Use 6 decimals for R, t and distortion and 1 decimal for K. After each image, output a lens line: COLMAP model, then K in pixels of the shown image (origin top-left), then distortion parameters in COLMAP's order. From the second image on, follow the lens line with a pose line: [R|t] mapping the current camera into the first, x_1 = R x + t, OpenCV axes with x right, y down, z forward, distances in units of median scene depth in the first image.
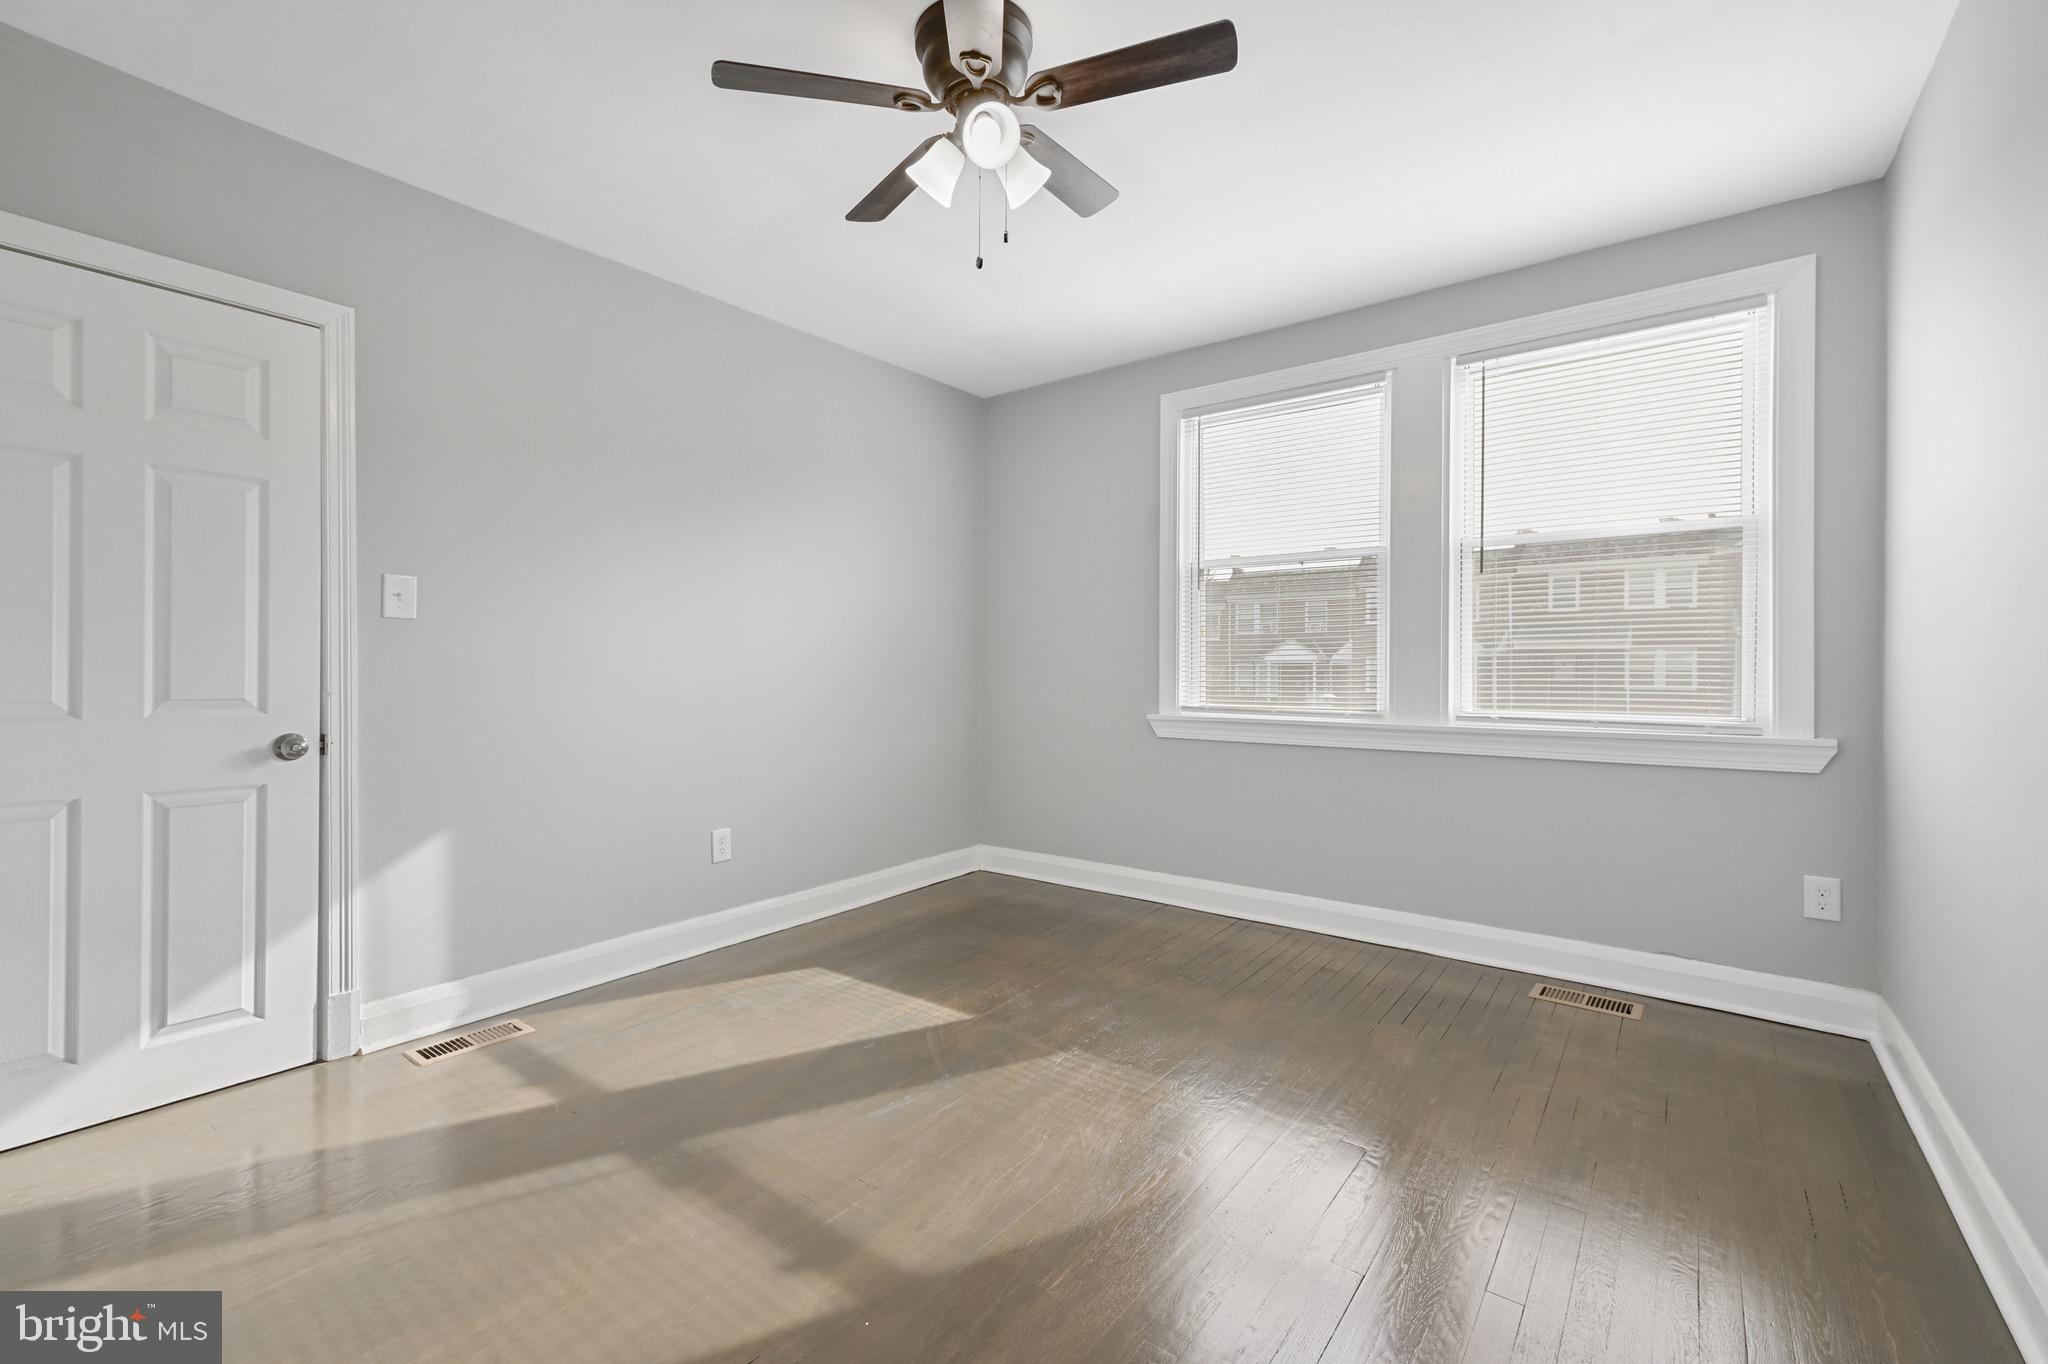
lens RADIAL K [[832.5, 0, 1049.6], [0, 832.5, 681.5], [0, 0, 1]] dist [0.005380, -0.001210]
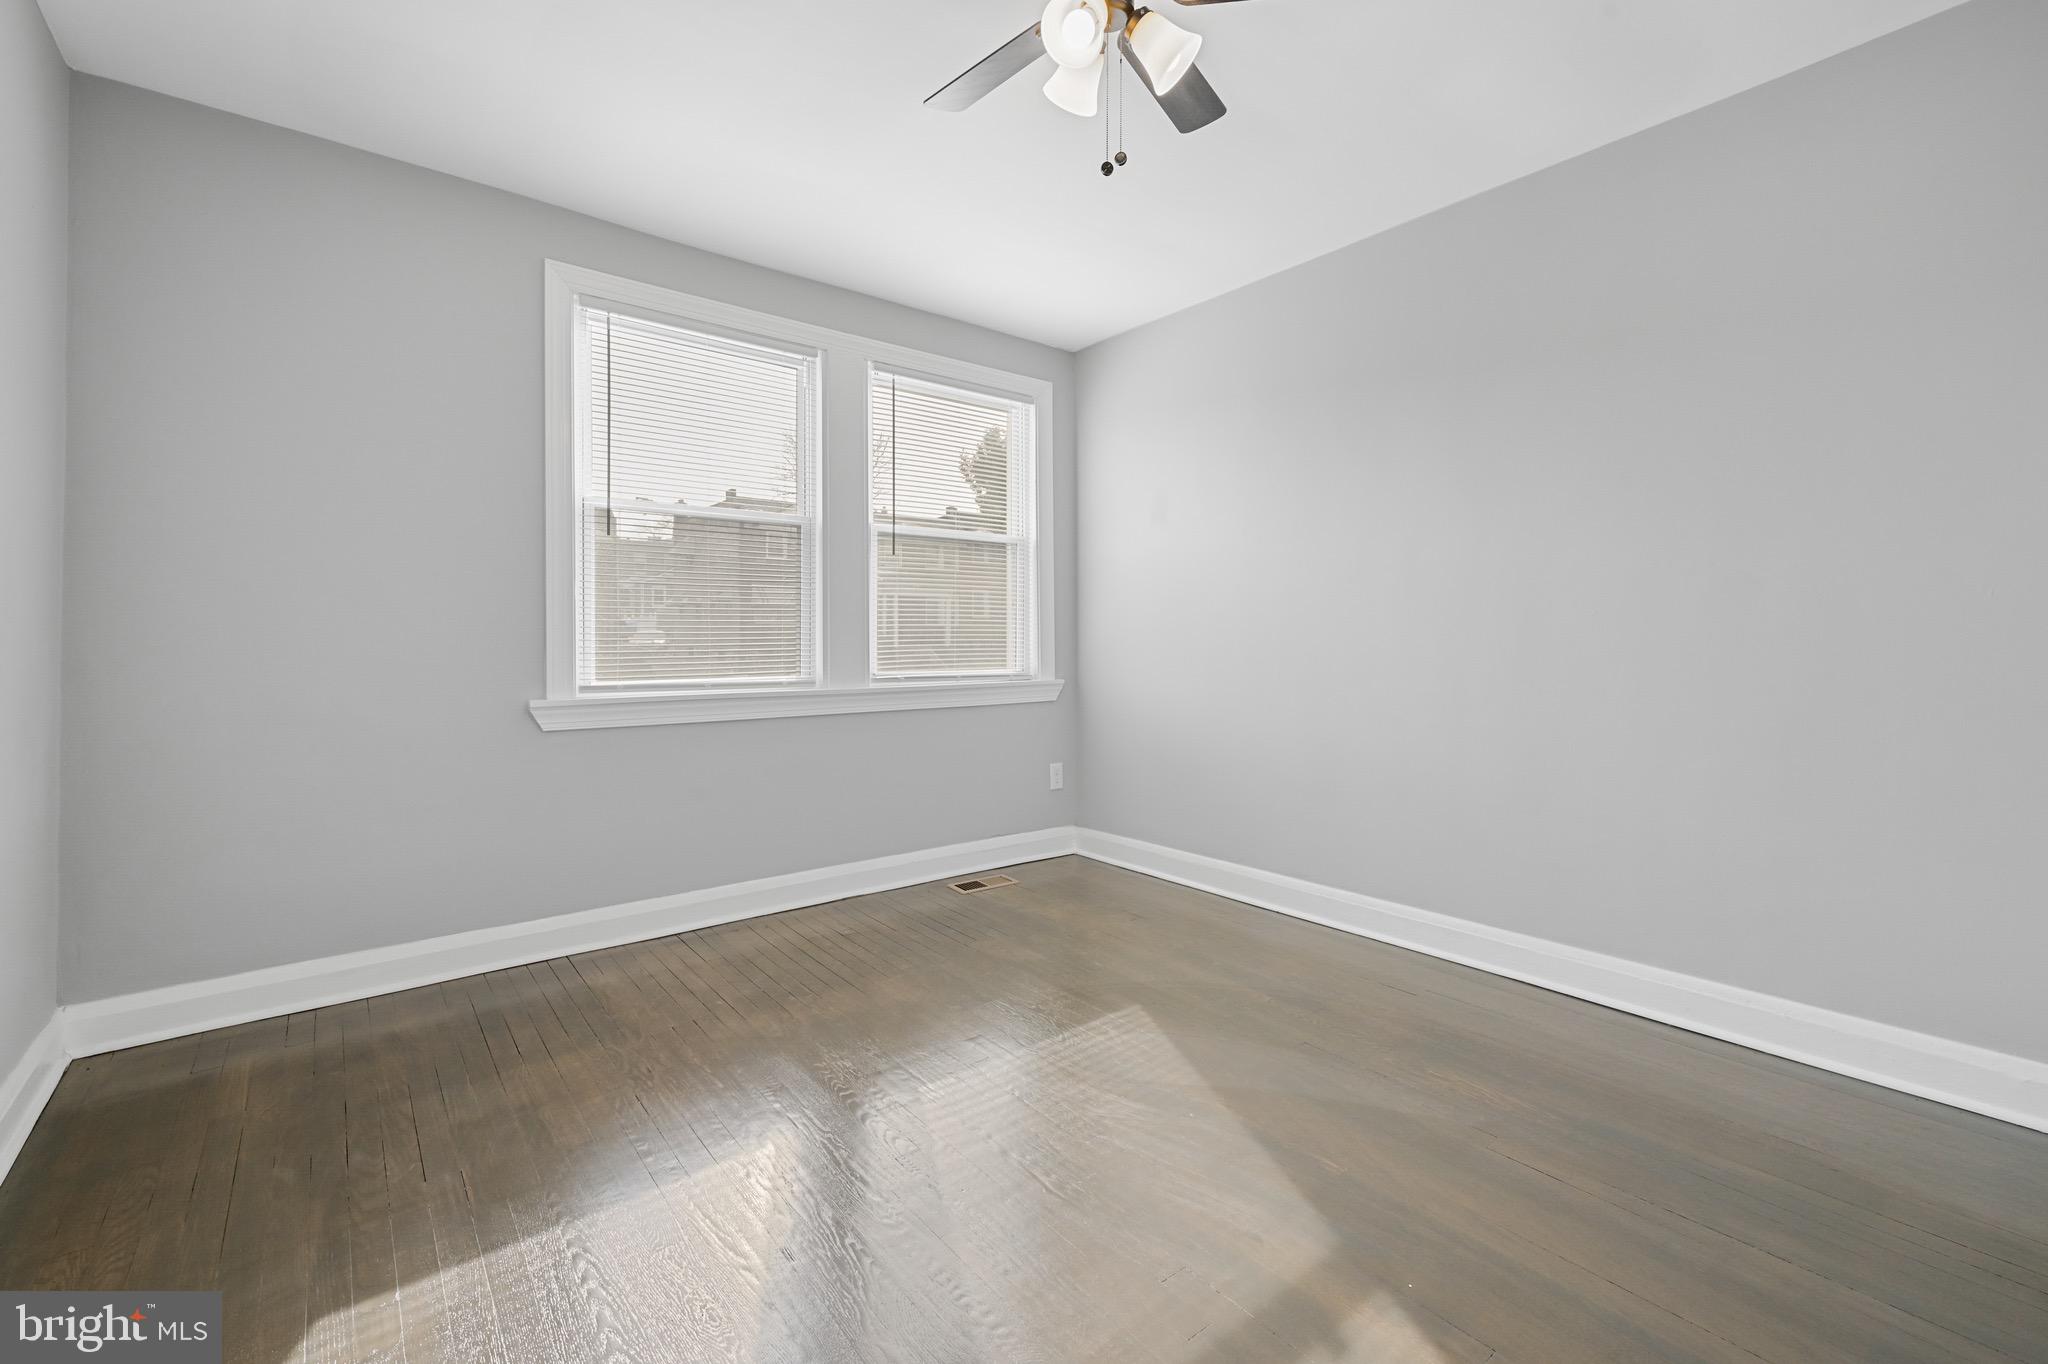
lens RADIAL K [[832.5, 0, 1007.8], [0, 832.5, 666.7], [0, 0, 1]] dist [0.005380, -0.001210]
pose [[0.288283, -0.029389, 0.957094, -0.610796], [0.020859, 0.999484, 0.024408, 0.001131], [-0.957318, 0.012927, 0.288747, 0.556696]]
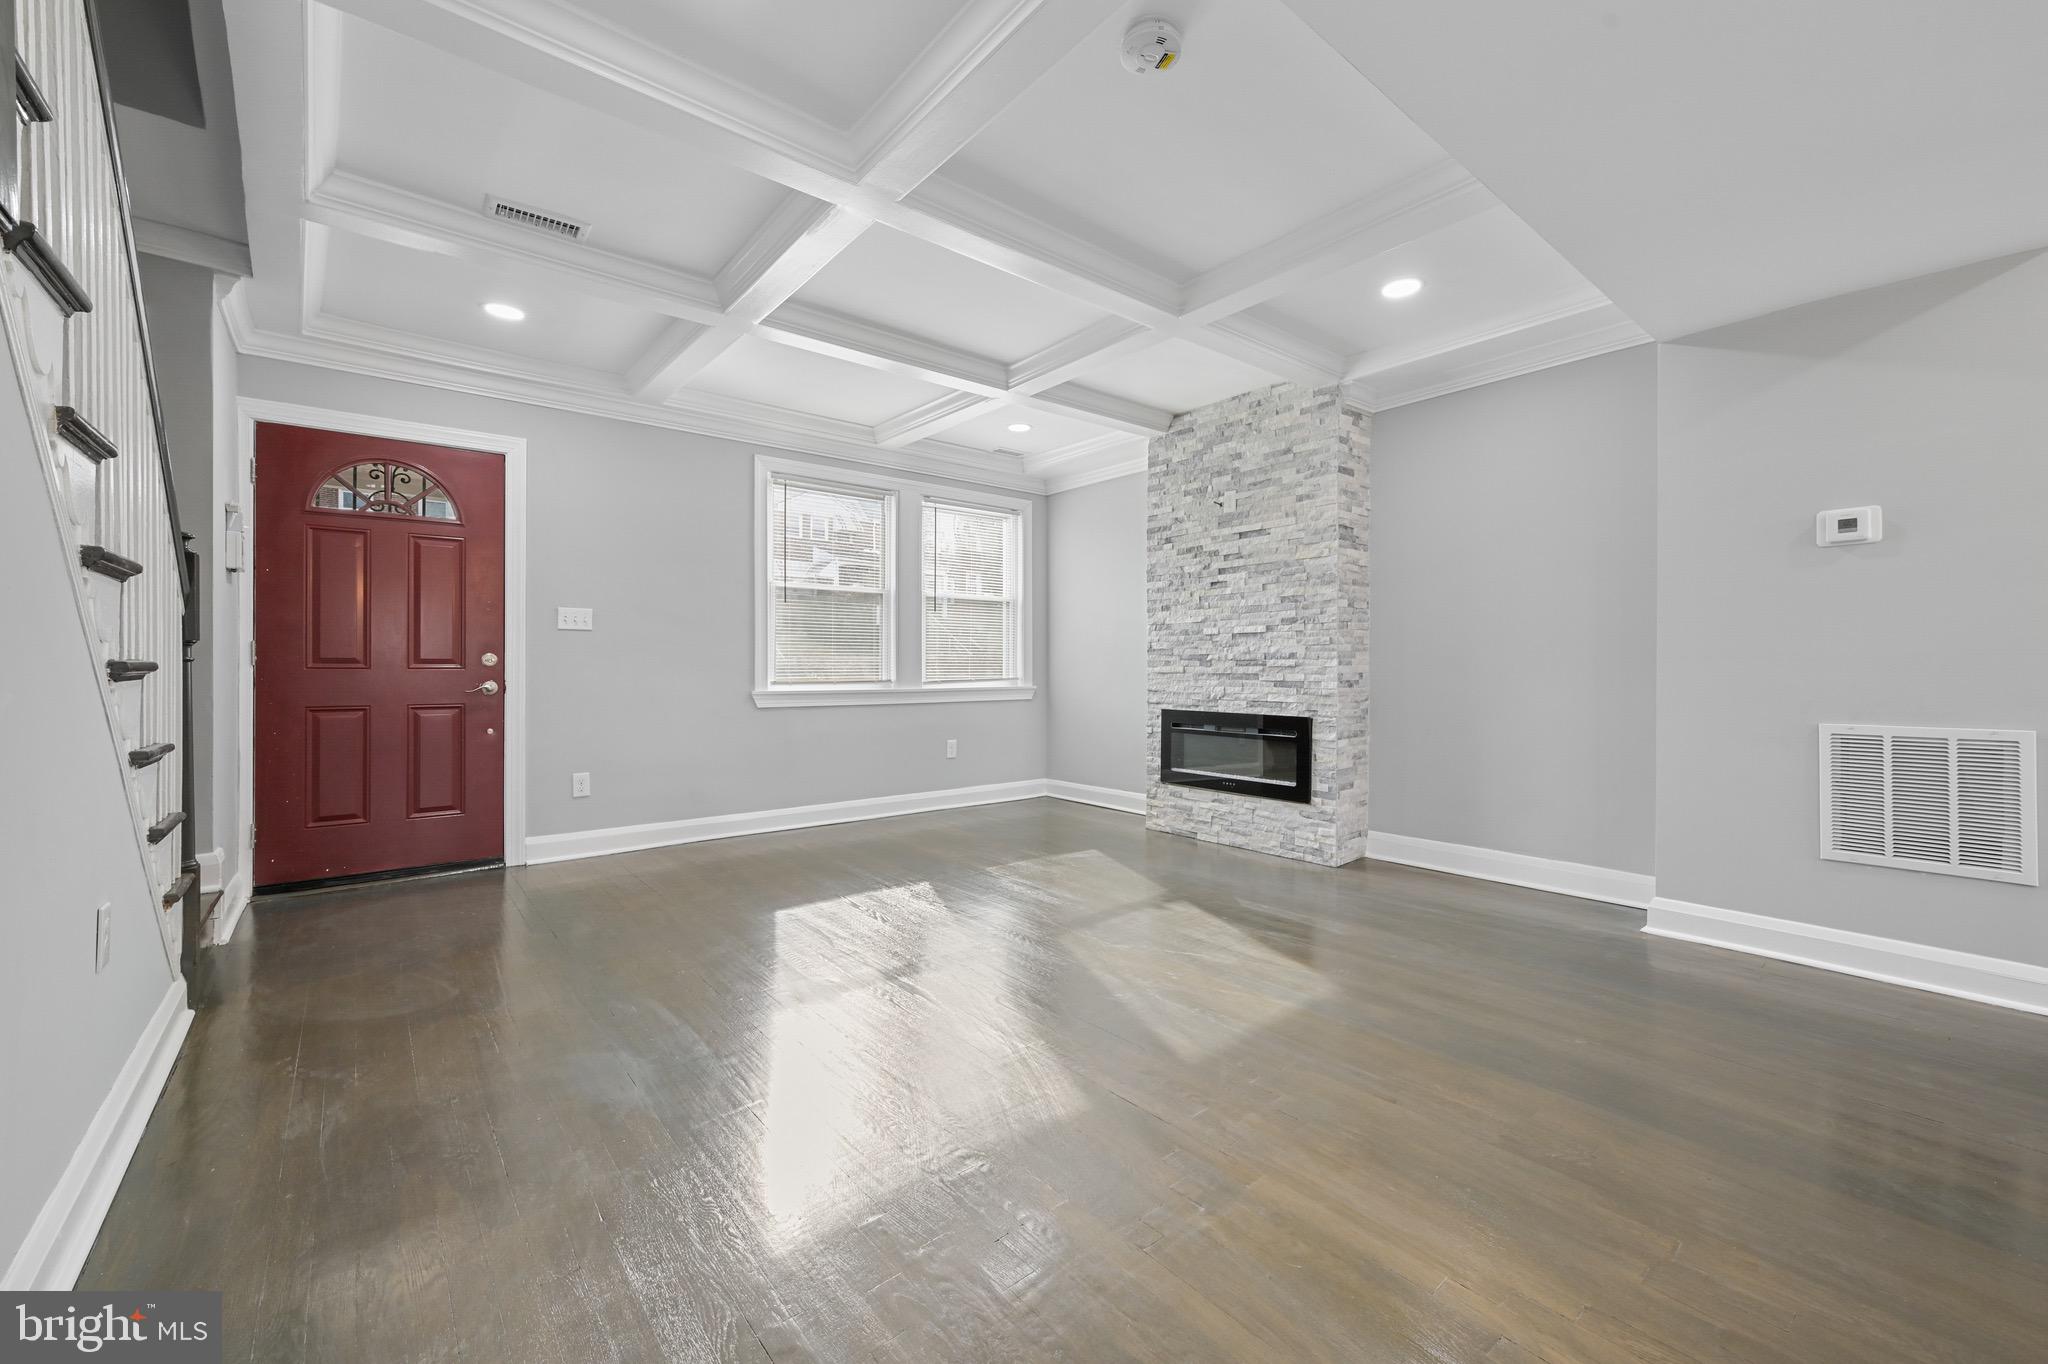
lens RADIAL K [[816.2, 0, 1032.5], [0, 816.2, 667.6], [0, 0, 1]] dist [0.007564, -0.000591]
pose [[0.241258, -0.002515, 0.970458, -1.433994], [0.013509, 0.999908, -0.000767, 0.011499], [-0.970367, 0.013295, 0.241270, 0.338558]]
